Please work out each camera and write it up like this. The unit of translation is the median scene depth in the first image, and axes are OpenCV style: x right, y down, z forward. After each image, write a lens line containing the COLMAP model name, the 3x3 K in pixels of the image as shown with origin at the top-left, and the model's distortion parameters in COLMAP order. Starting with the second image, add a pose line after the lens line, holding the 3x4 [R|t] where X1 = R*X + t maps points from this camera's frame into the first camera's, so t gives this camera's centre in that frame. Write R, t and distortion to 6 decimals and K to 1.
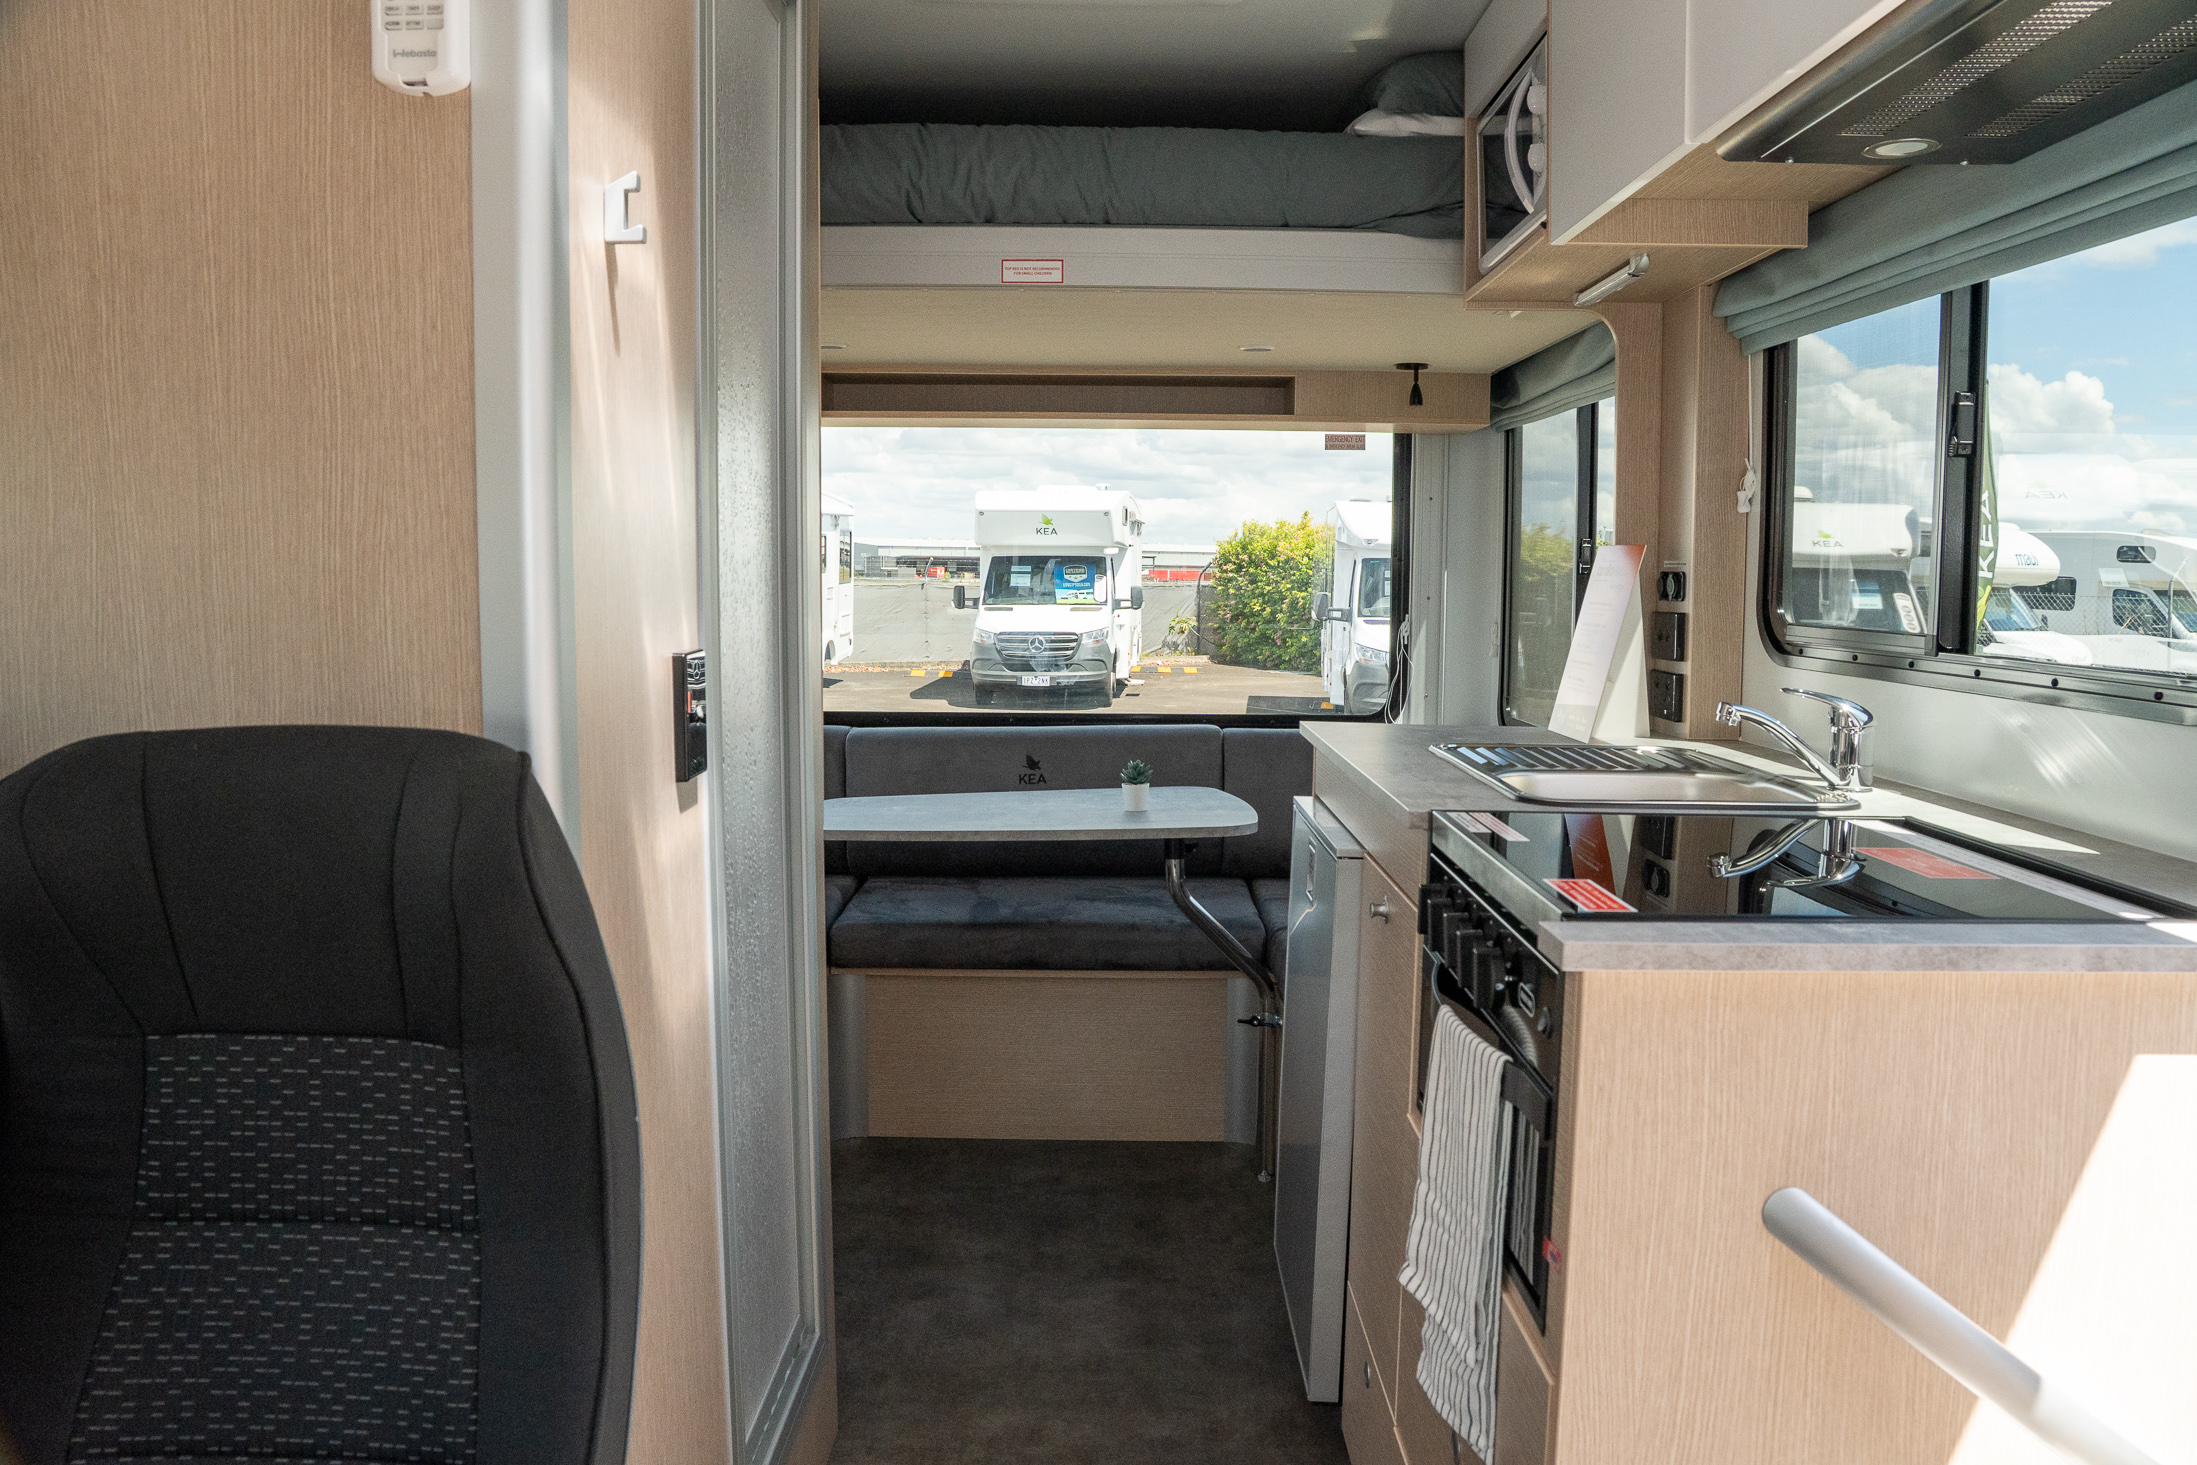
lens RADIAL K [[1653.8, 0, 1098.5], [0, 1653.8, 732.5], [0, 0, 1]] dist [-0.133531, 0.094341]
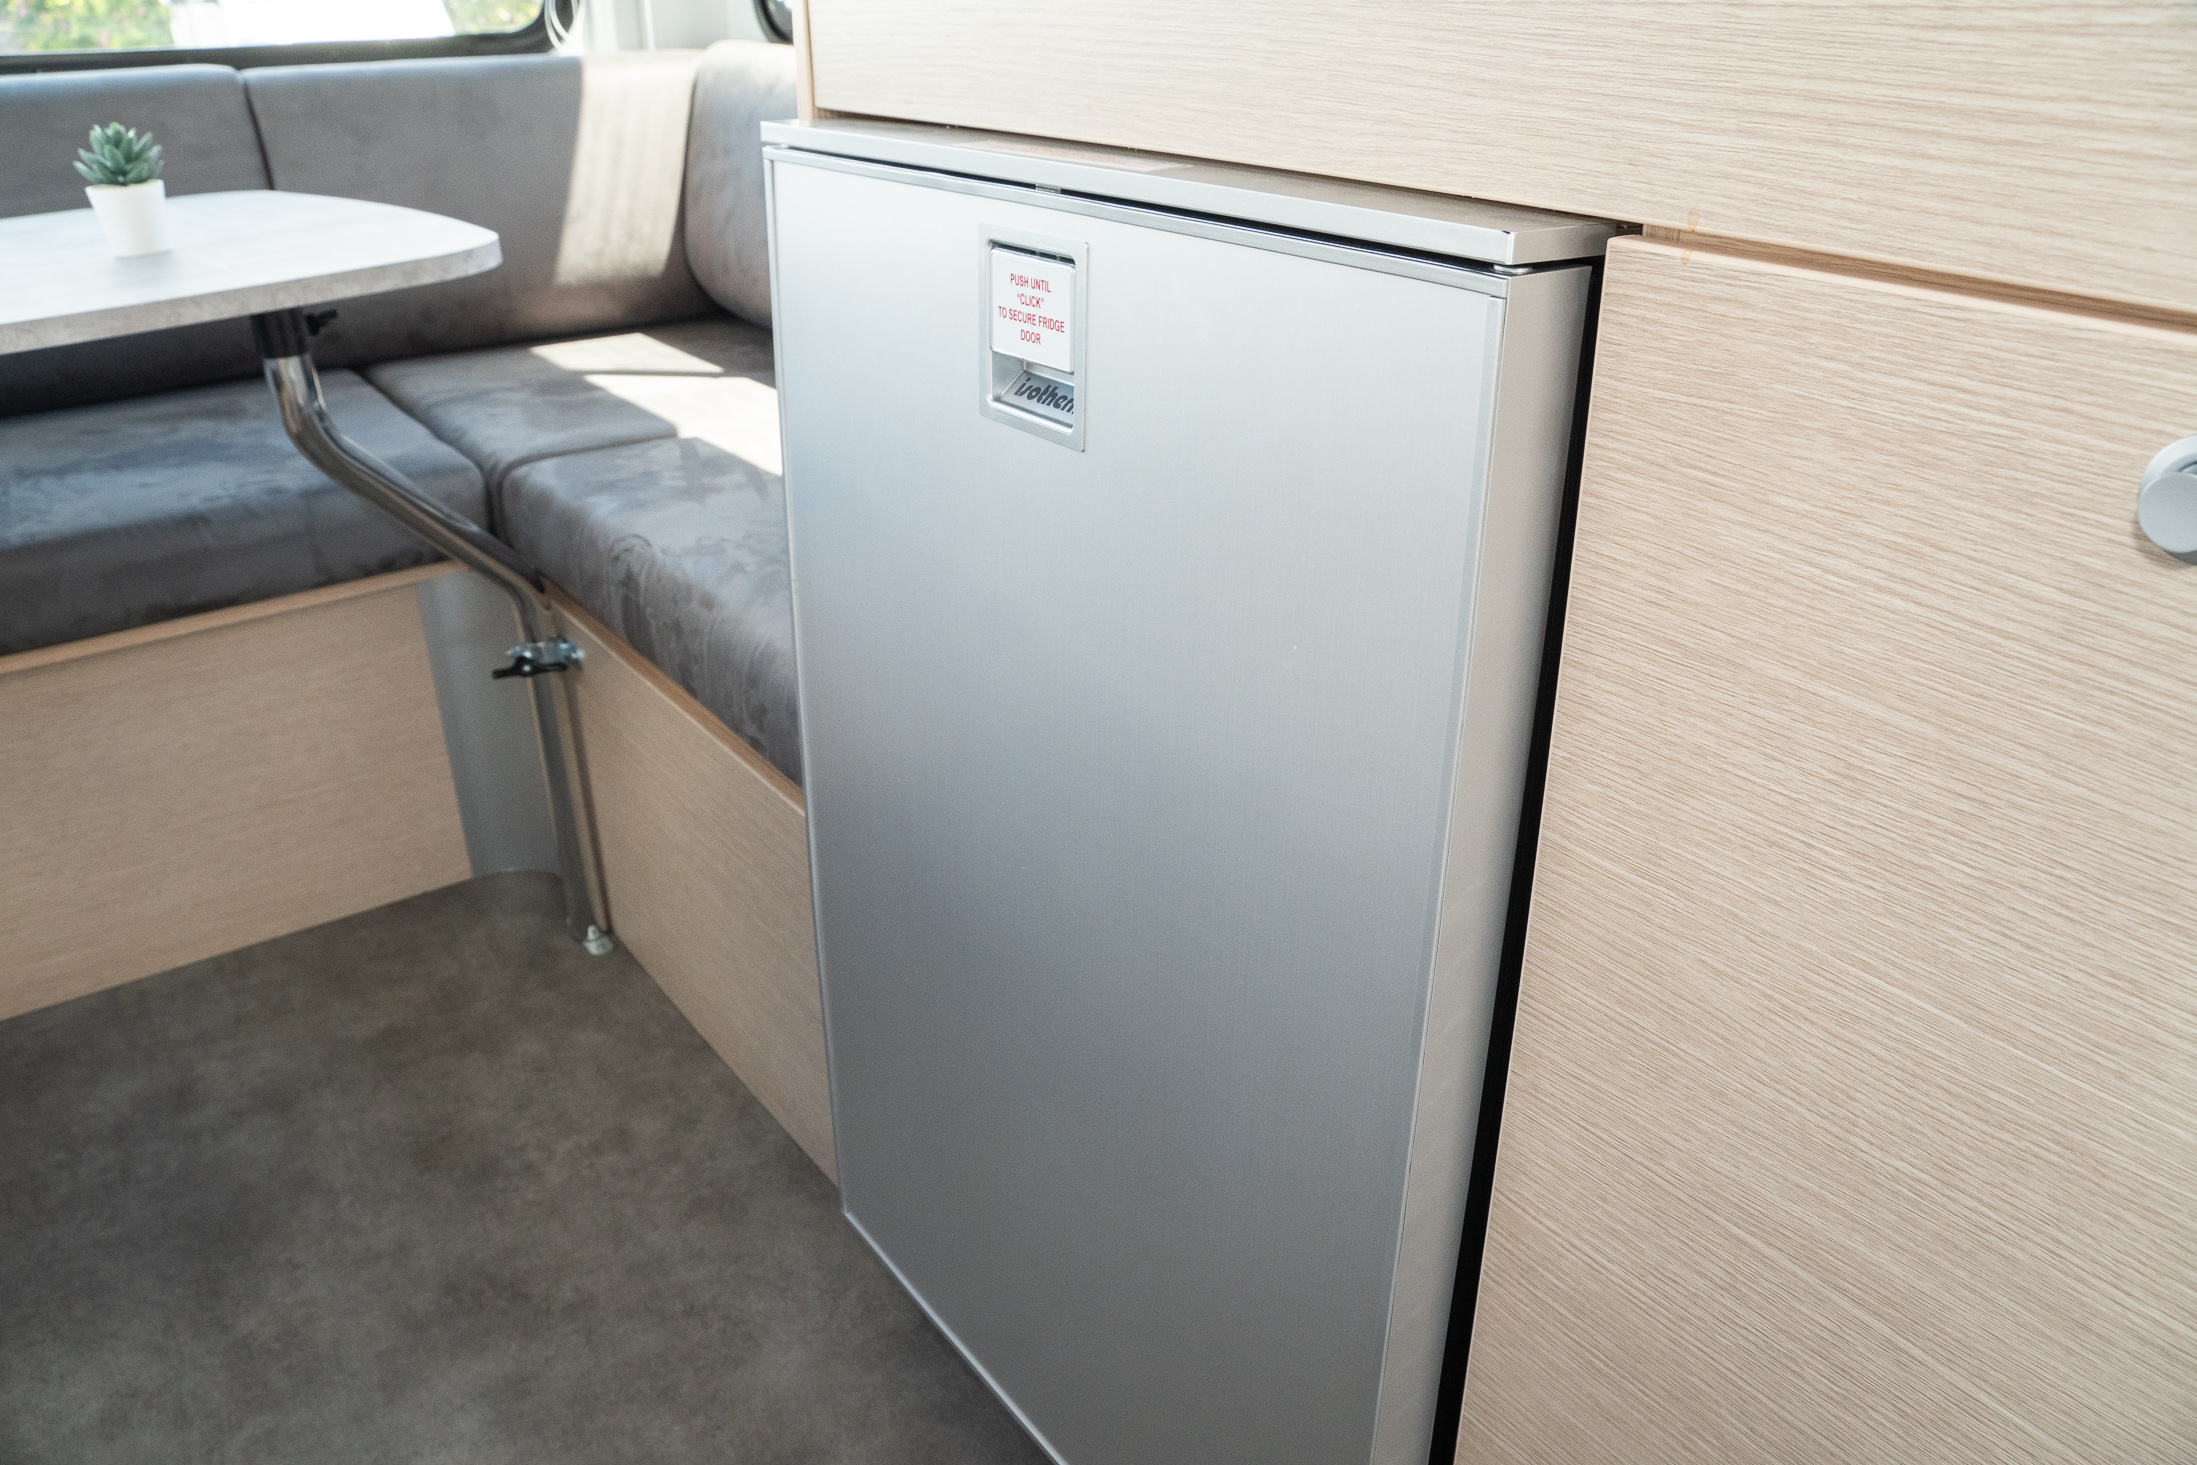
lens RADIAL K [[1653.8, 0, 1098.5], [0, 1653.8, 732.5], [0, 0, 1]] dist [-0.133531, 0.094341]
pose [[0.800734, -0.267138, 0.536155, -0.099035], [0.064876, 0.928463, 0.365714, 0.092438], [-0.595496, -0.258056, 0.760783, 1.655031]]
